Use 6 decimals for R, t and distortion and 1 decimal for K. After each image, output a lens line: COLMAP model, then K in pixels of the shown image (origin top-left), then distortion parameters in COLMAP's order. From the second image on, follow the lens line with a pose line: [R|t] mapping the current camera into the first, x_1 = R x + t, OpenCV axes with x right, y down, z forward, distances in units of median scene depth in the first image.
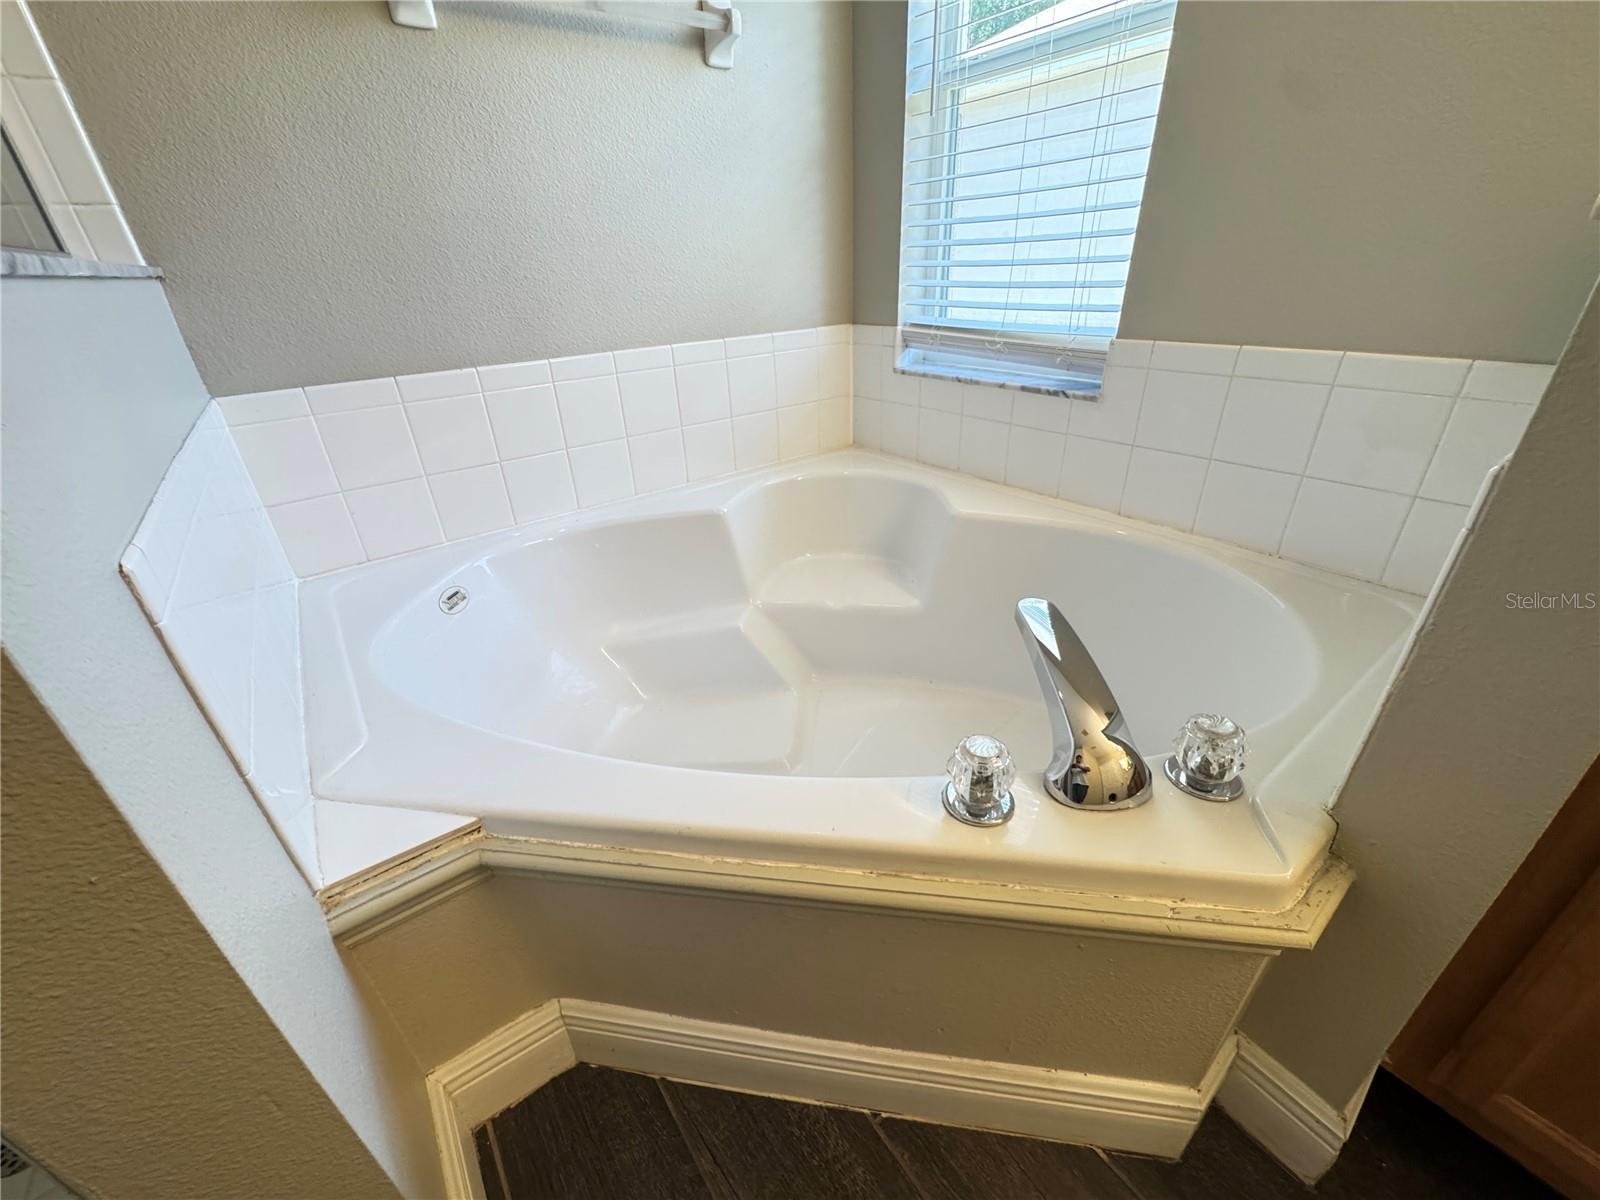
lens RADIAL K [[638.1, 0, 797.8], [0, 638.1, 601.4], [0, 0, 1]] dist [-0.001992, -0.000347]
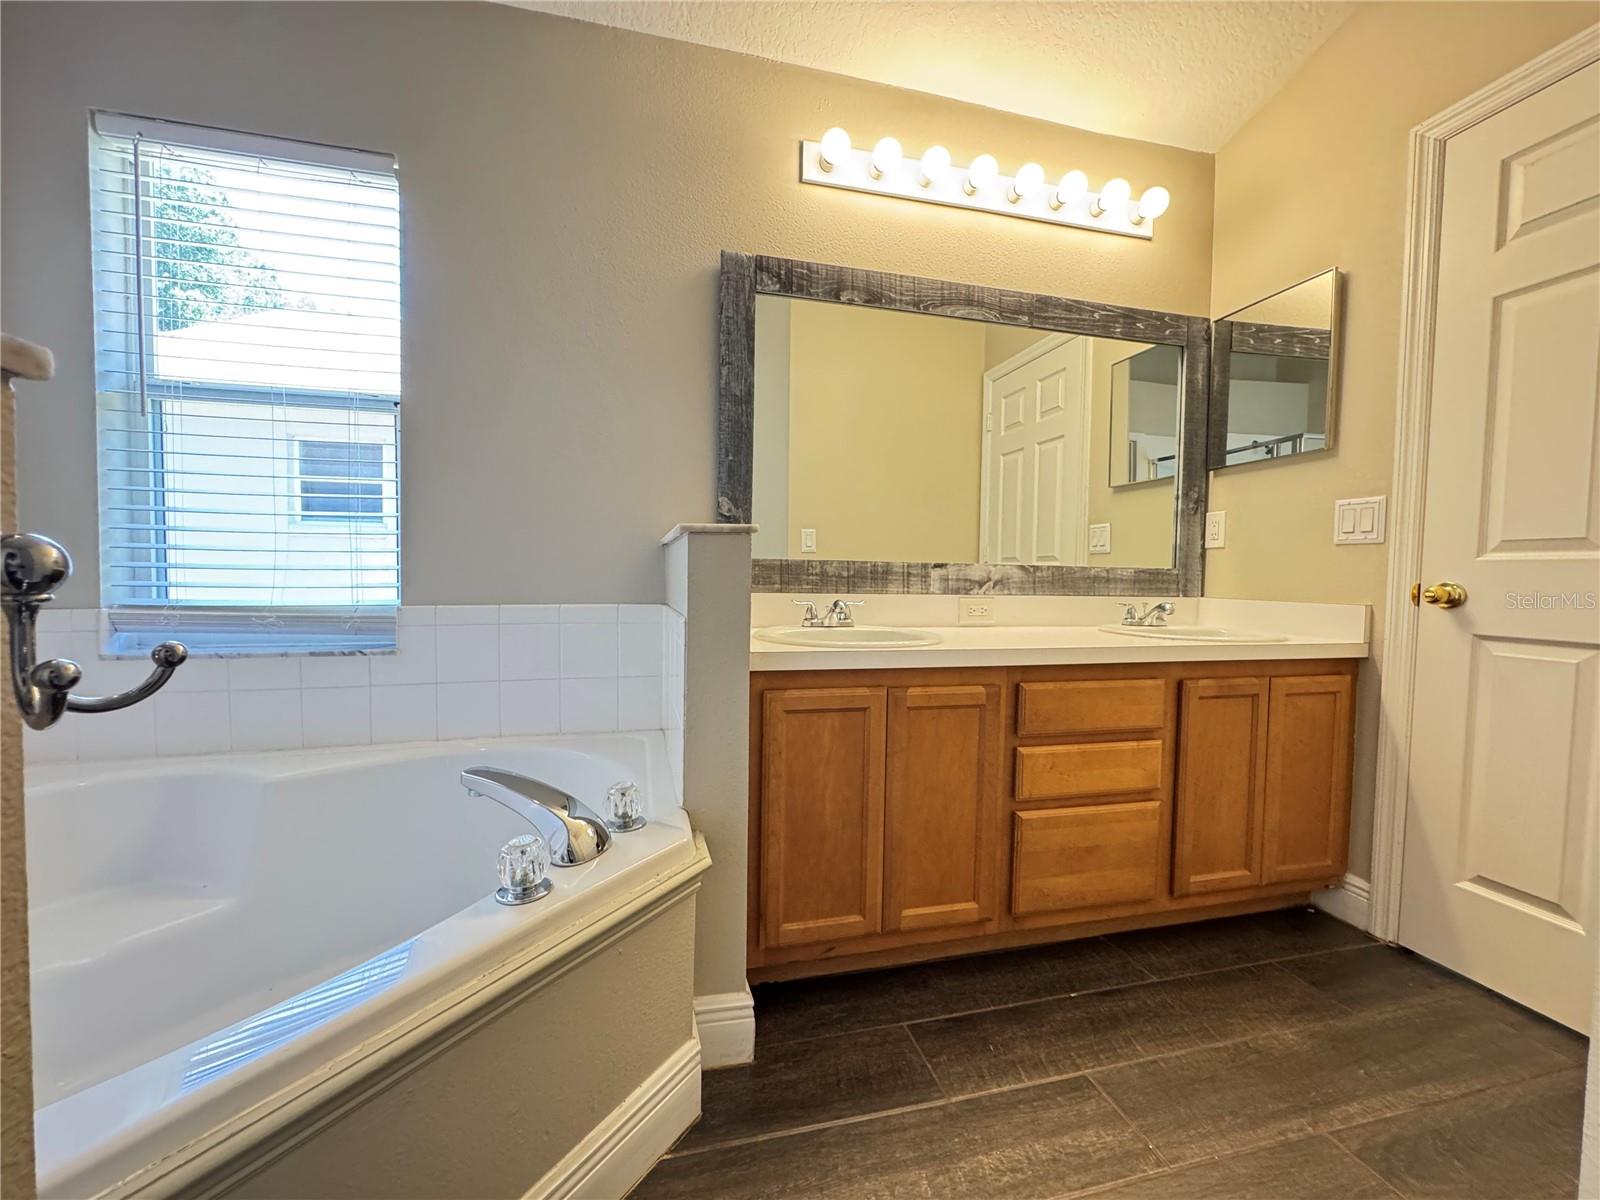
lens RADIAL K [[638.1, 0, 806.0], [0, 638.1, 597.2], [0, 0, 1]] dist [-0.001992, -0.000347]
pose [[0.370980, 0.010626, 0.928580, -0.444772], [0.414730, 0.892780, -0.175907, 0.151186], [-0.830887, 0.450368, 0.326797, -0.108790]]
